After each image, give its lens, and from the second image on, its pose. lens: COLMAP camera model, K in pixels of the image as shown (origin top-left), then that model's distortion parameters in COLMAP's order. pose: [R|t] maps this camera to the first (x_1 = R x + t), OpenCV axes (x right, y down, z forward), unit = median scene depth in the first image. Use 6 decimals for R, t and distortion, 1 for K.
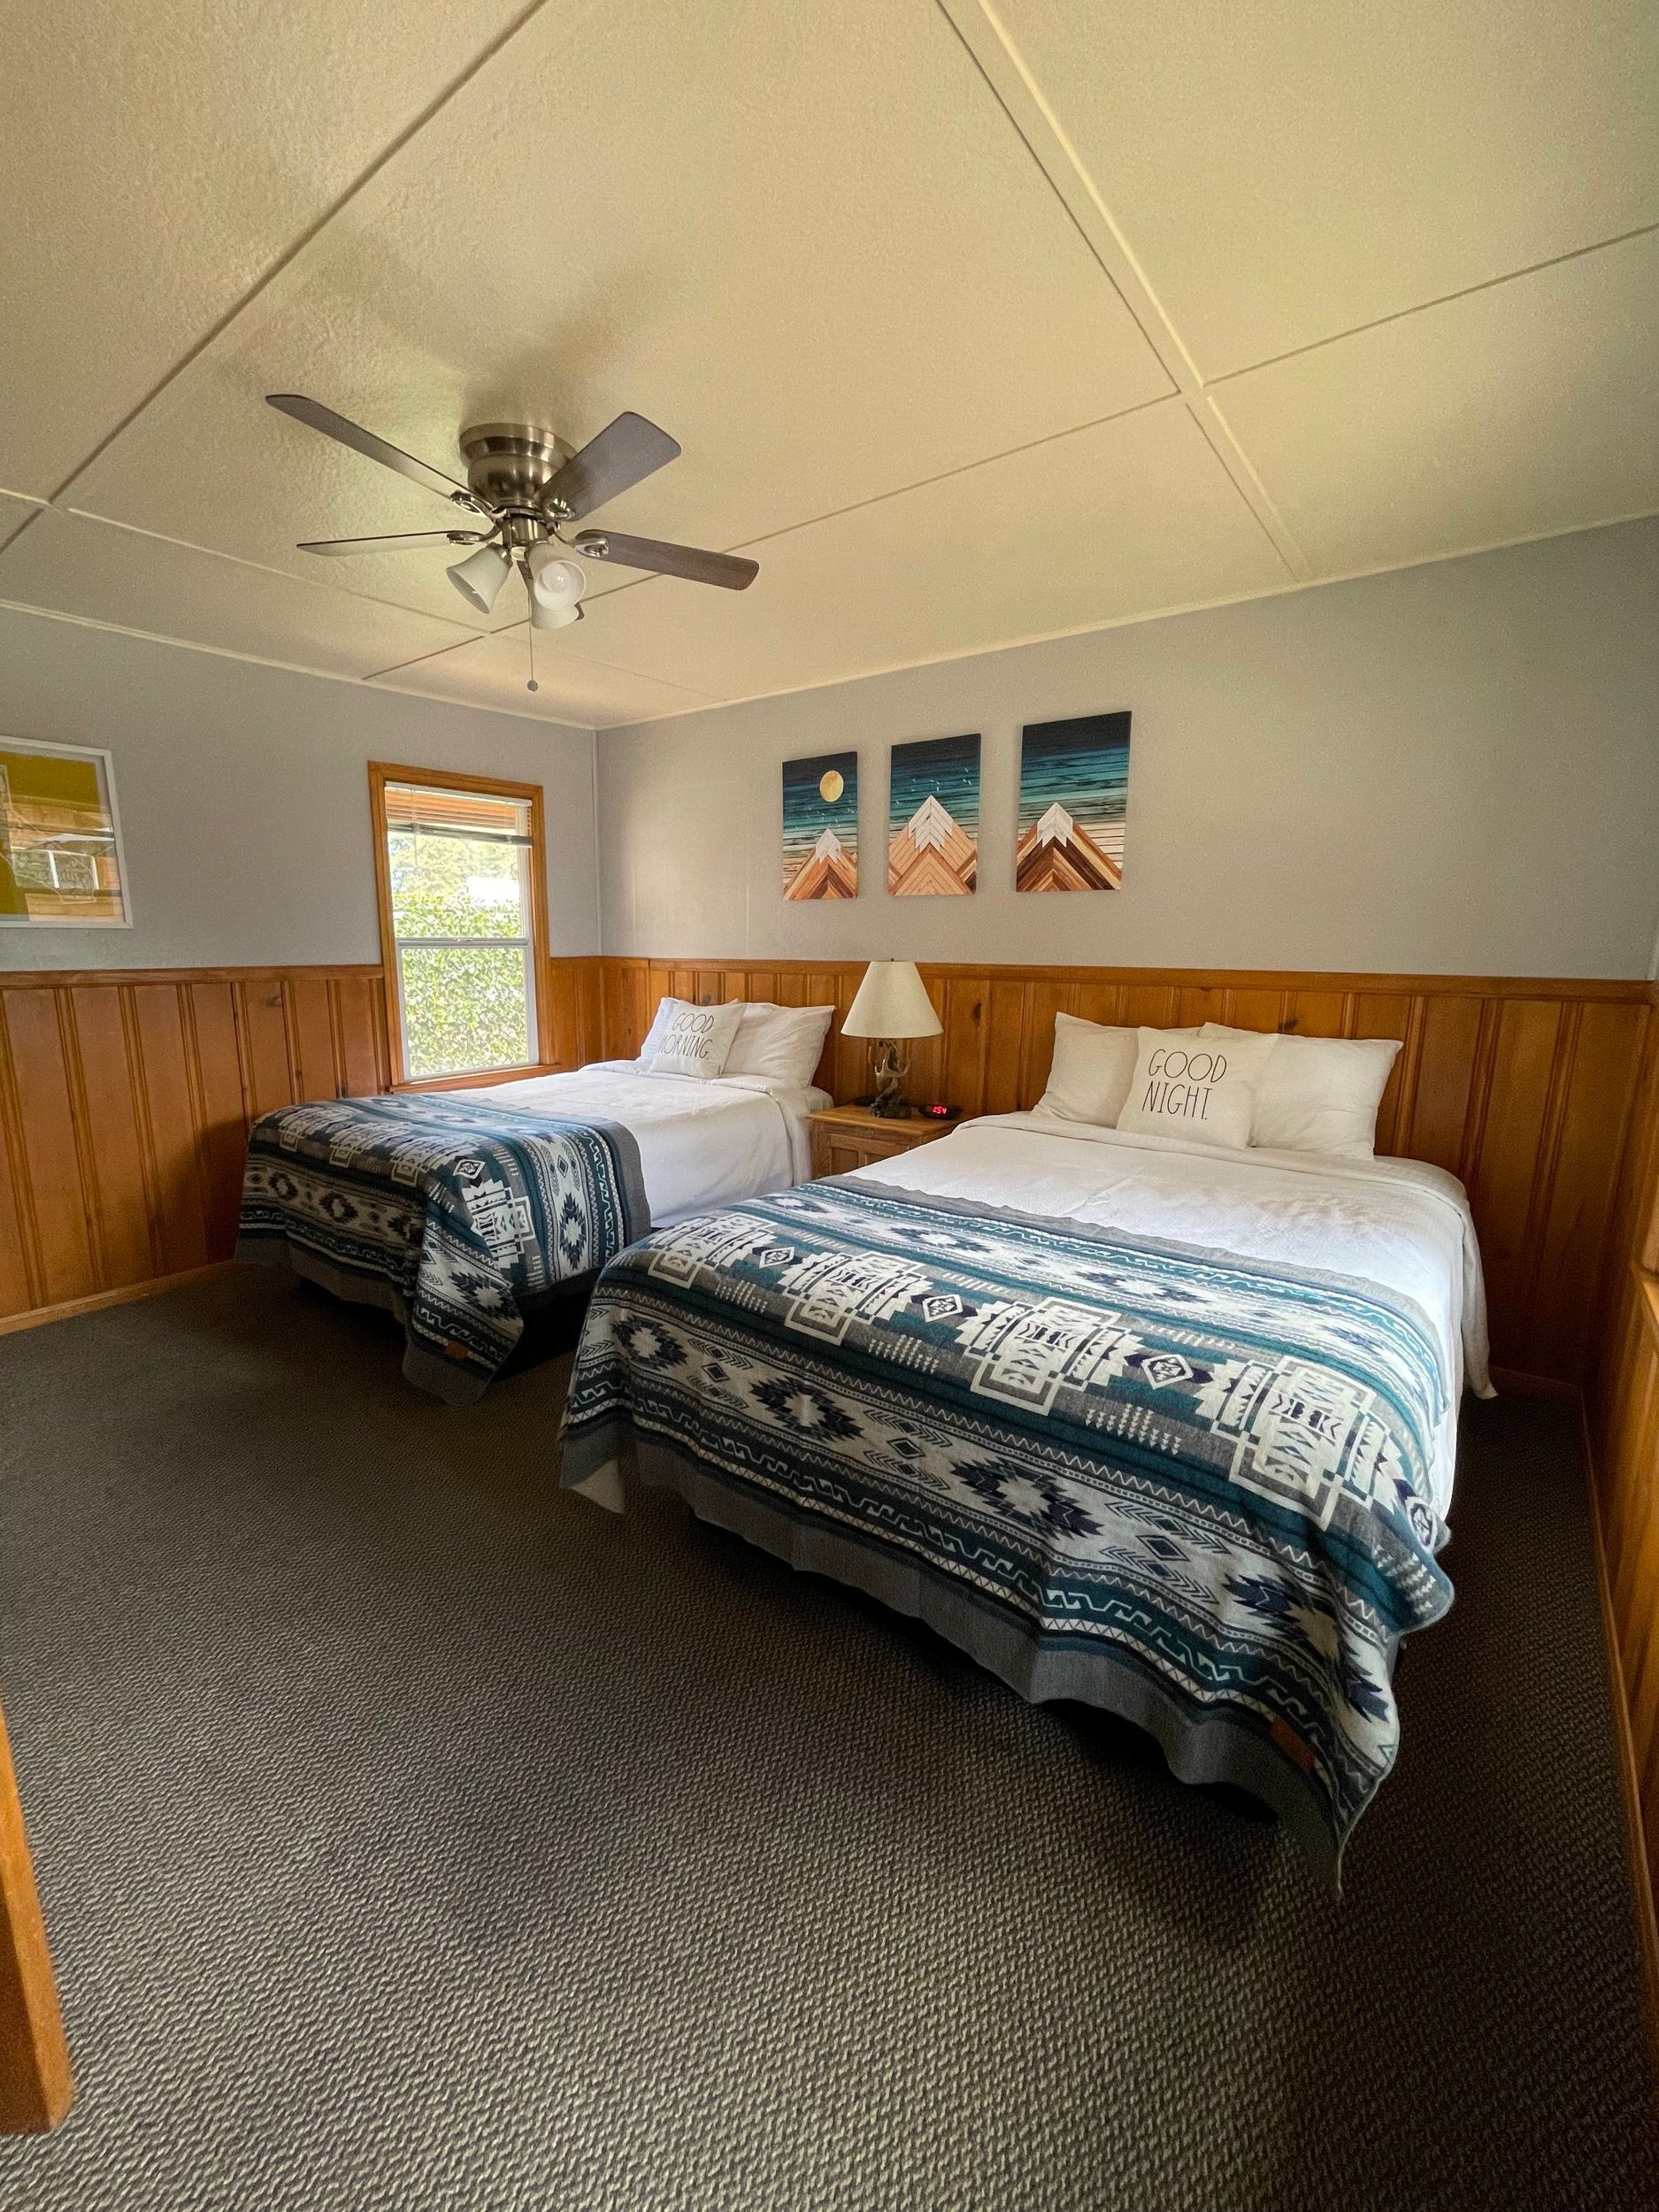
lens RADIAL K [[899.7, 0, 829.5], [0, 899.7, 1106.0], [0, 0, 1]] dist [-0.002013, -0.000715]
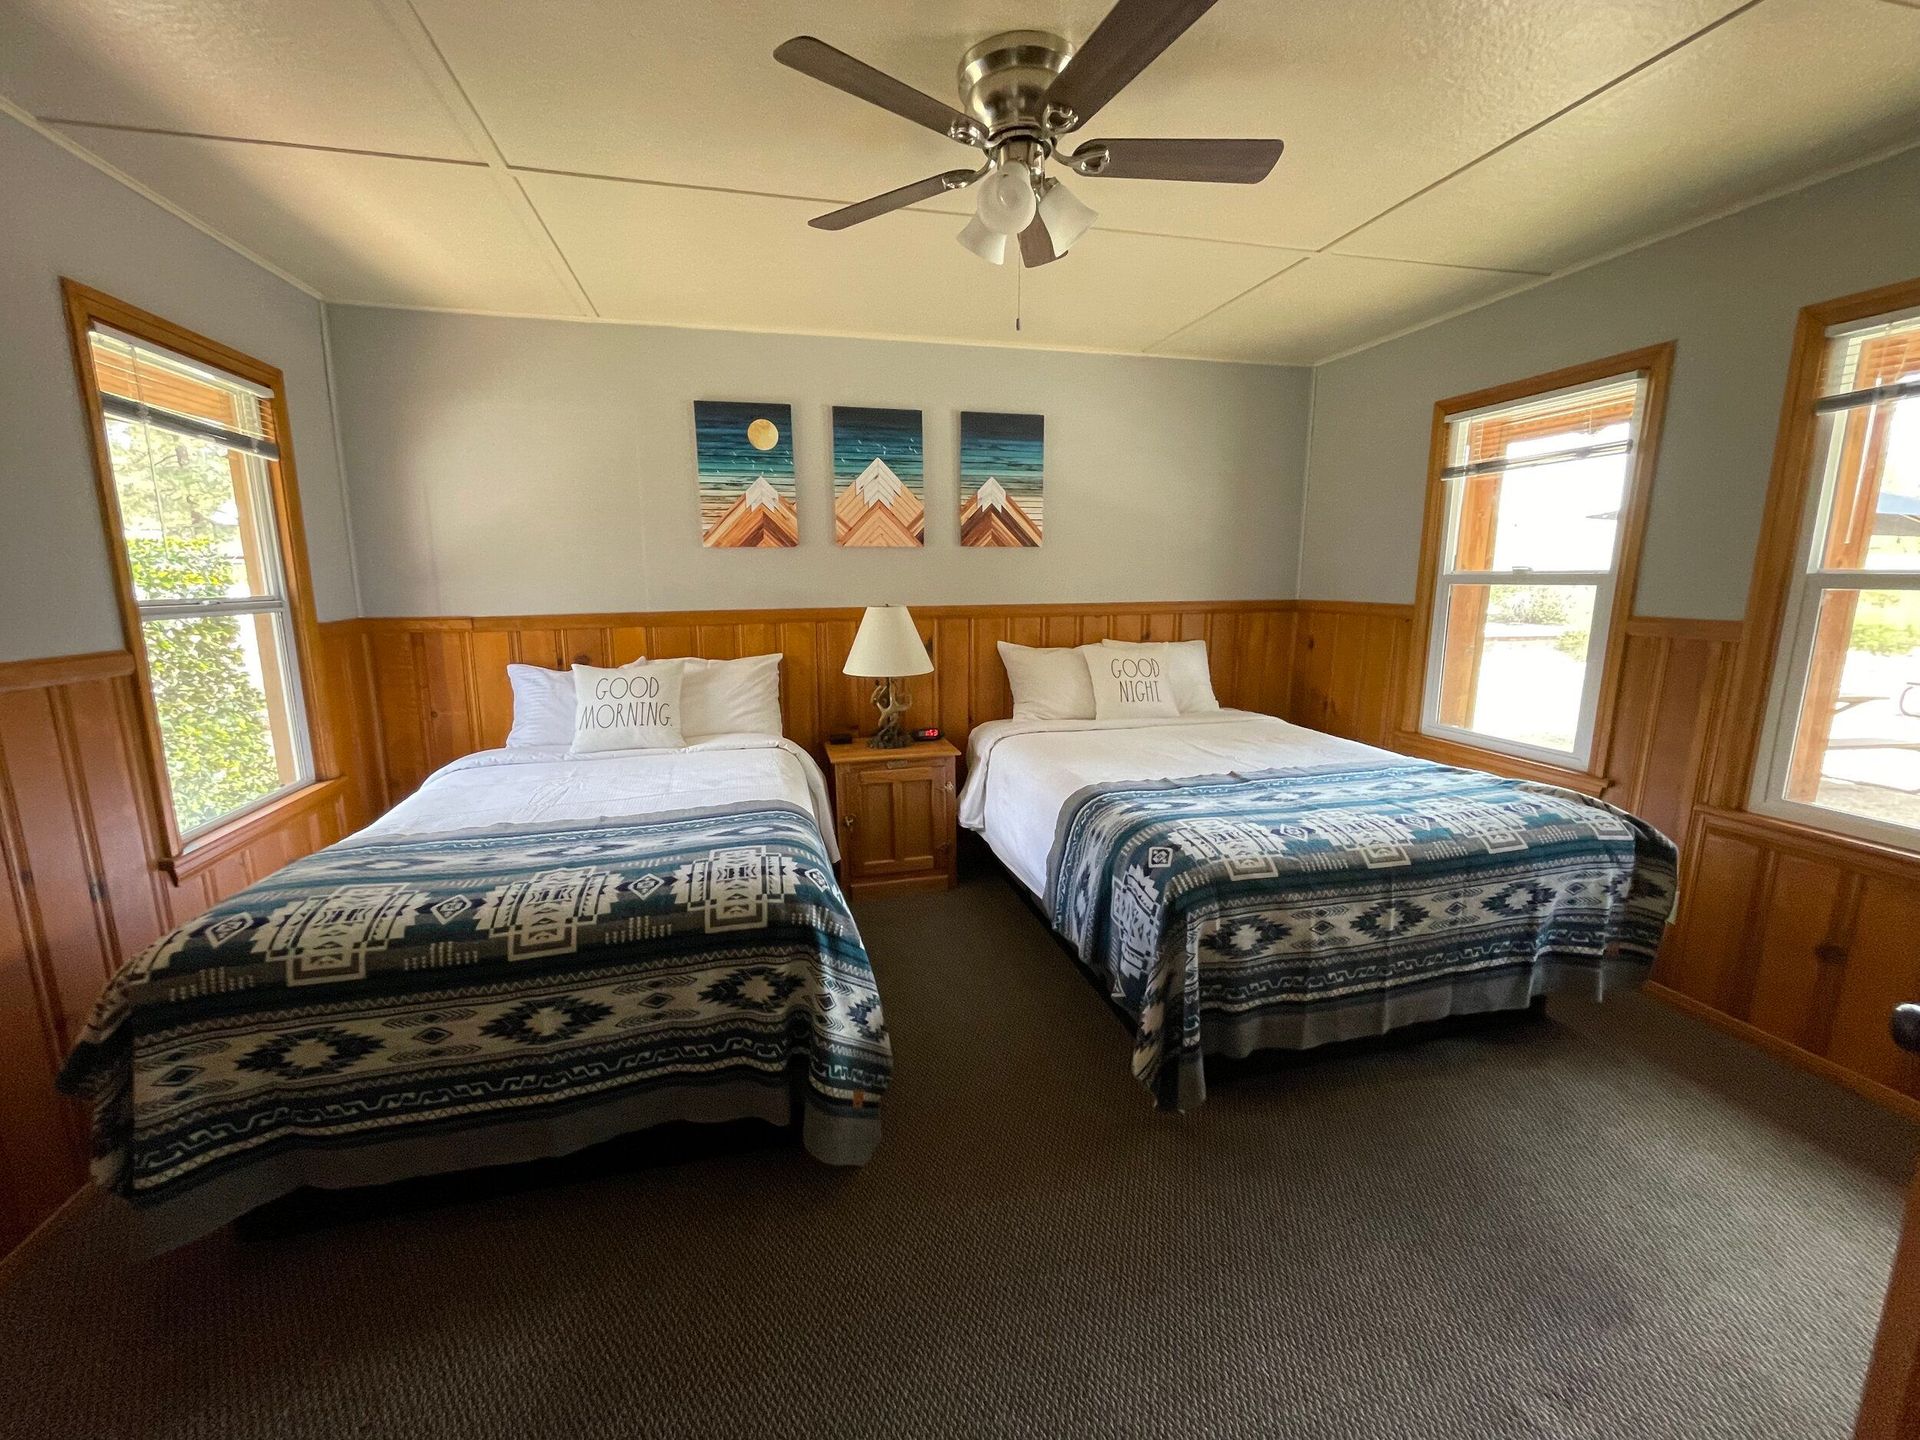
lens RADIAL K [[780.9, 0, 960.0], [0, 780.9, 720.0], [0, 0, 1]] dist [-0.002013, -0.000715]
pose [[0.620483, -0.153770, 0.768996, -0.640381], [0.153386, 0.985445, 0.073289, -0.081061], [-0.769073, 0.072479, 0.635038, 0.336063]]
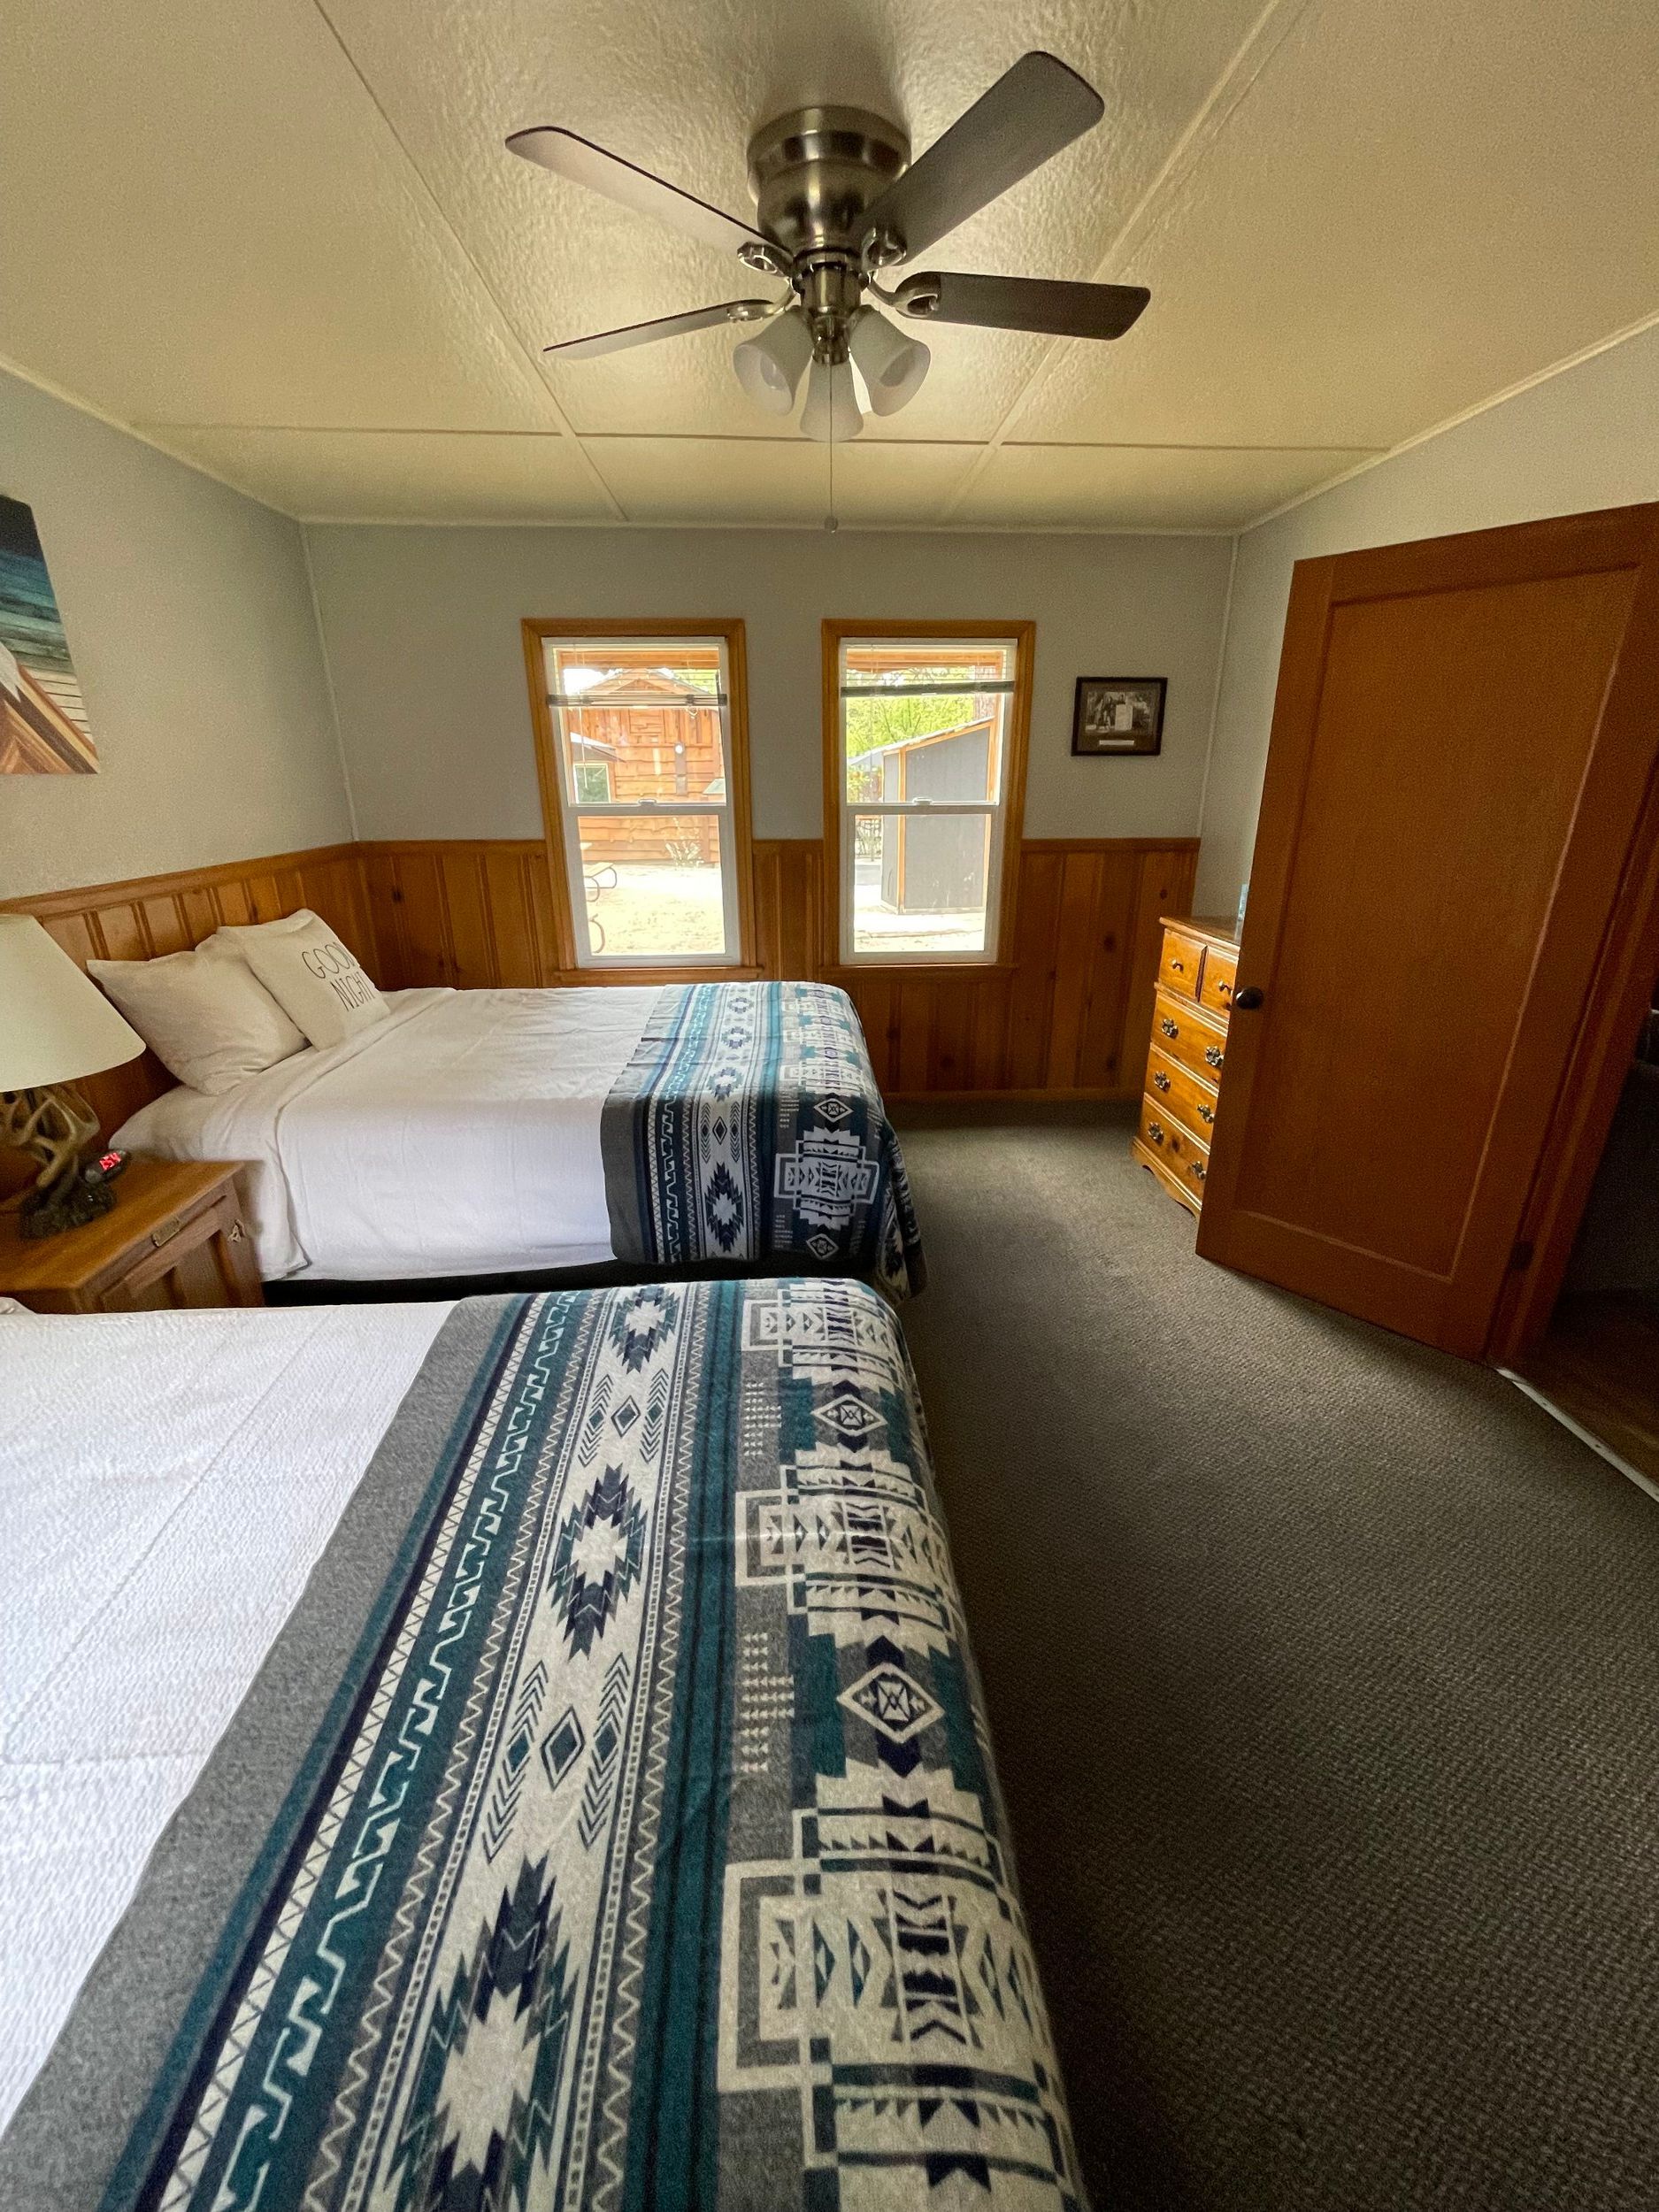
lens RADIAL K [[899.7, 0, 829.5], [0, 899.7, 1106.0], [0, 0, 1]] dist [-0.002013, -0.000715]
pose [[-0.660087, -0.264279, 0.703166, -0.598275], [0.137605, 0.877691, 0.459046, -0.237294], [-0.738479, 0.399769, -0.542986, 0.984427]]
